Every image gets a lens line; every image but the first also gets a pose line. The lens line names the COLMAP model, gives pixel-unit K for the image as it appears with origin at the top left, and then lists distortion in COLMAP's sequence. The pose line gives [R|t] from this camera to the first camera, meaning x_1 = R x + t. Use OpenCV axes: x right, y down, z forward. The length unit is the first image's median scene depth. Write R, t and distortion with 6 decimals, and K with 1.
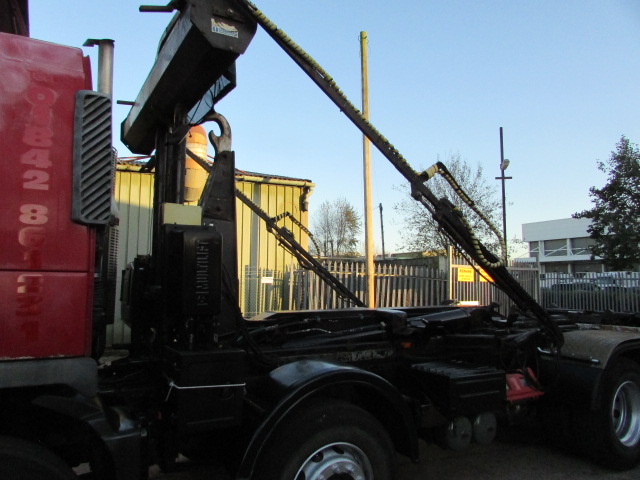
lens RADIAL K [[457.2, 0, 320.5], [0, 457.2, 260.4], [0, 0, 1]] dist [-0.005089, -0.001083]
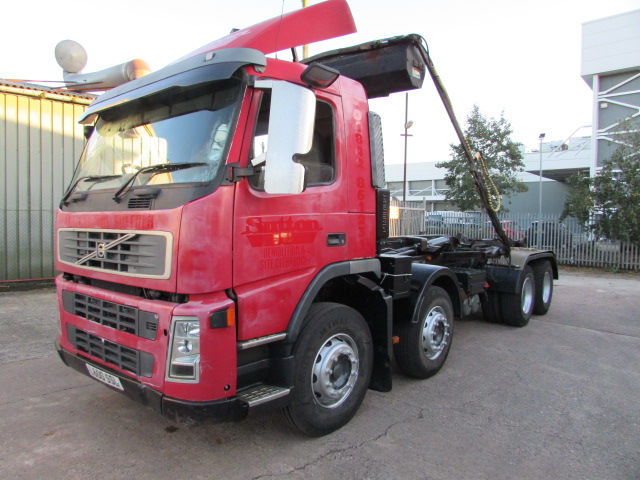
lens RADIAL K [[452.0, 0, 320.0], [0, 452.0, 240.0], [0, 0, 1]] dist [-0.031225, 0.002171]
pose [[0.950162, -0.001191, 0.311756, -0.188904], [-0.029491, 0.995165, 0.093682, -0.004352], [-0.310360, -0.098207, 0.945533, -0.105743]]
